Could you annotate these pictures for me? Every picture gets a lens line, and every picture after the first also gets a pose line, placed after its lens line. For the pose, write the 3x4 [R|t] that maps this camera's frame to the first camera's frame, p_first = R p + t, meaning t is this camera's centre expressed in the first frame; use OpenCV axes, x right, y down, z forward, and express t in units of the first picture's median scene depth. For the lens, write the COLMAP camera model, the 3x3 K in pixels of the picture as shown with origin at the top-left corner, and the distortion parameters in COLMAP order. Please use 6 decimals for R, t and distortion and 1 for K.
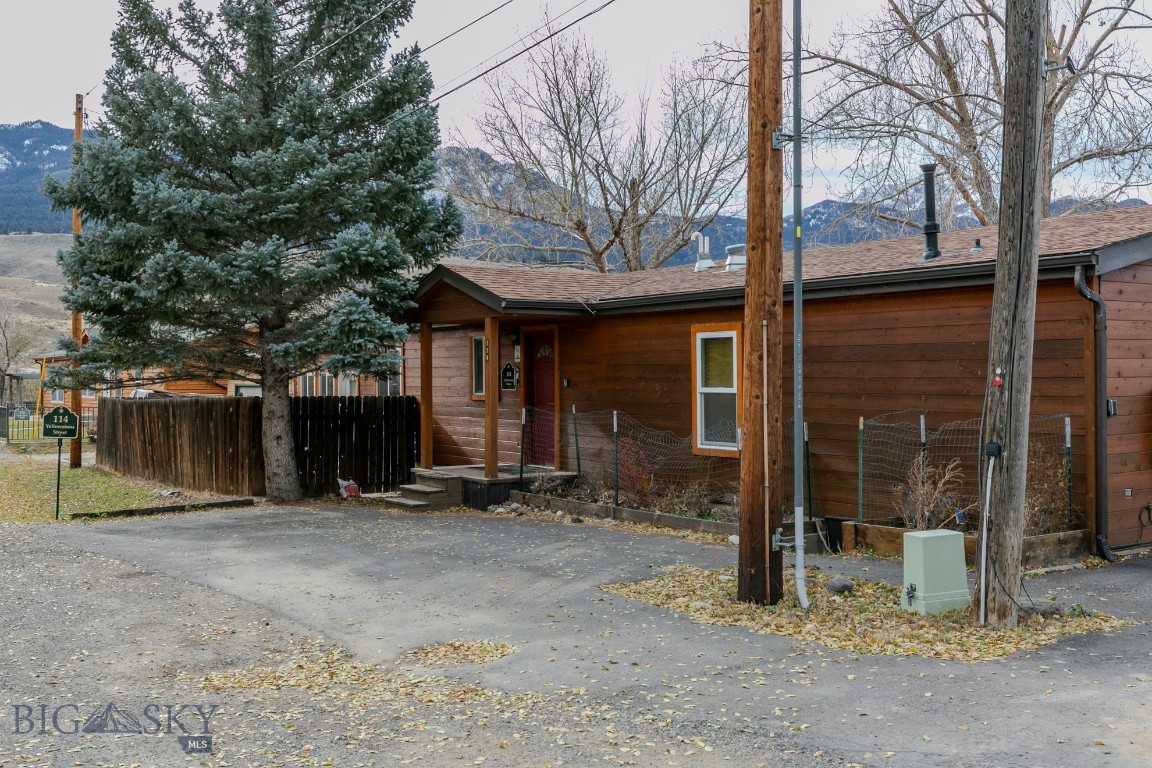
lens RADIAL K [[1144.3, 0, 576.0], [0, 1144.3, 384.0], [0, 0, 1]] dist [-0.004020, 0.018702]
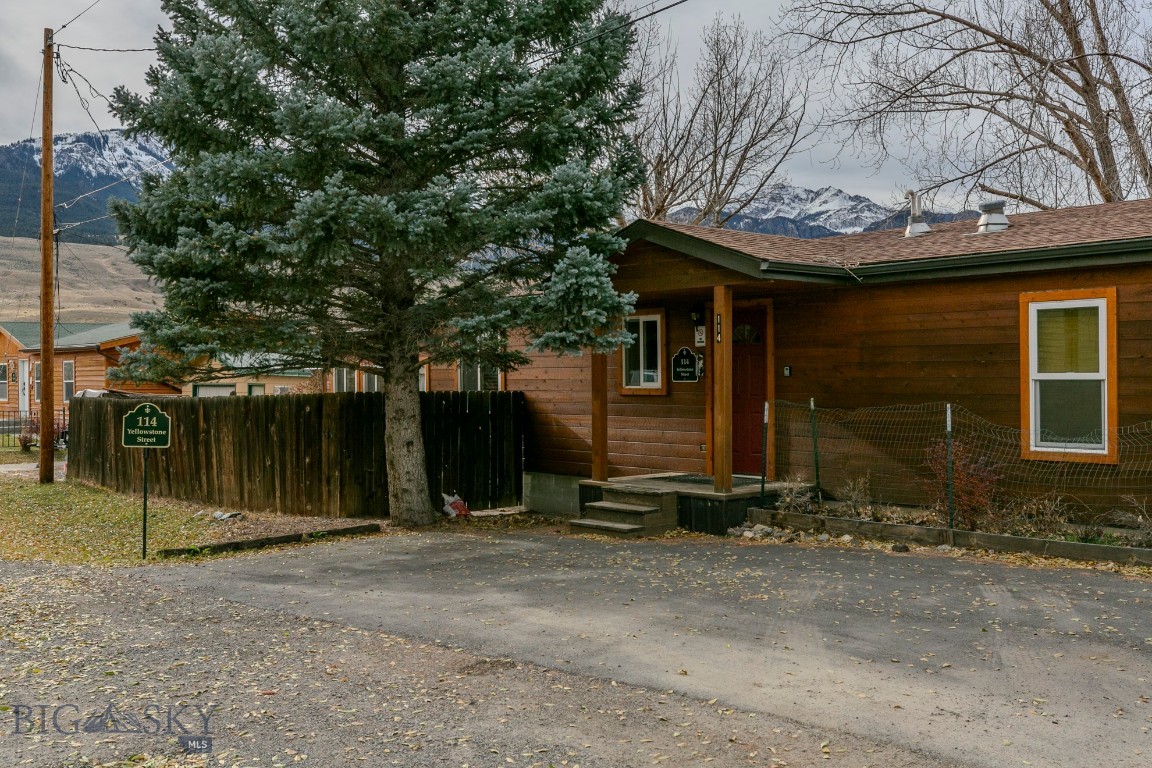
lens RADIAL K [[1127.2, 0, 576.0], [0, 1127.2, 384.0], [0, 0, 1]] dist [0.007964, 0.012790]
pose [[0.992824, -0.004498, 0.119499, -0.259598], [0.004771, 0.999987, -0.001999, 0.009304], [-0.119488, 0.002554, 0.992832, 0.246480]]
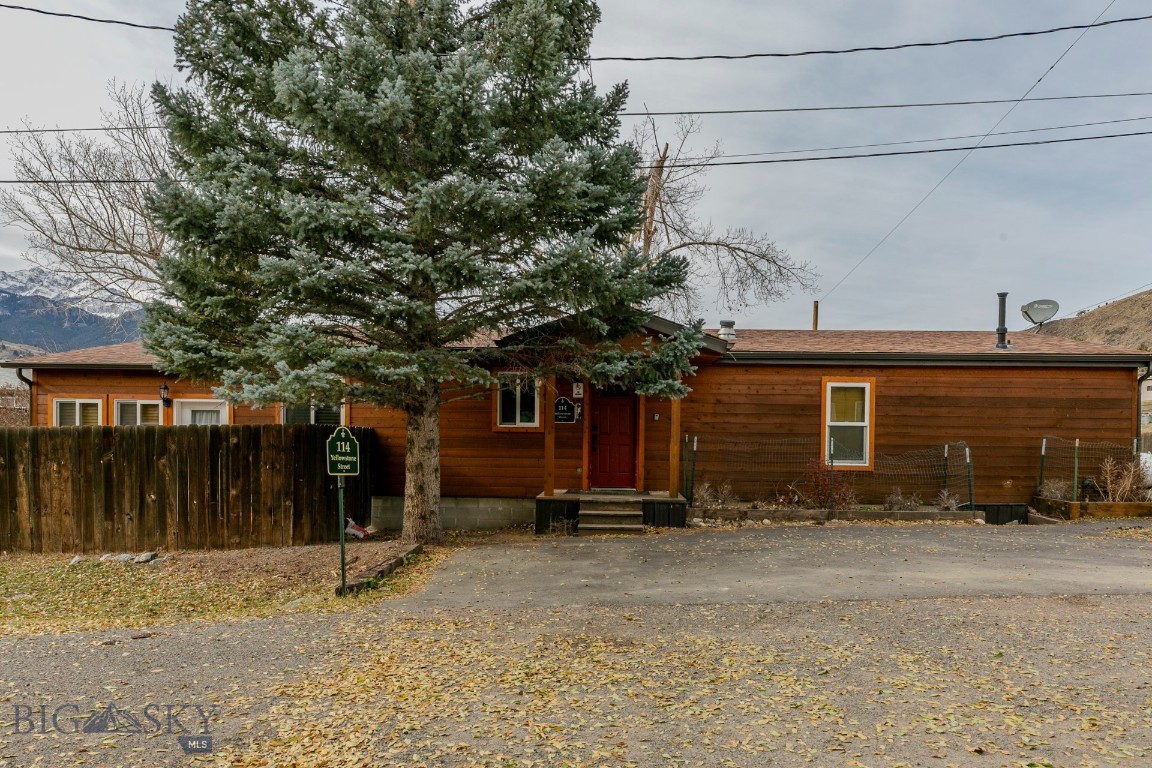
lens RADIAL K [[751.2, 0, 600.8], [0, 751.2, 462.7], [0, 0, 1]] dist [0.003975, 0.001453]
pose [[0.589820, -0.018074, 0.807332, -0.704379], [-0.009787, 0.999516, 0.029526, 0.025076], [-0.807475, -0.025316, 0.589358, 0.608767]]
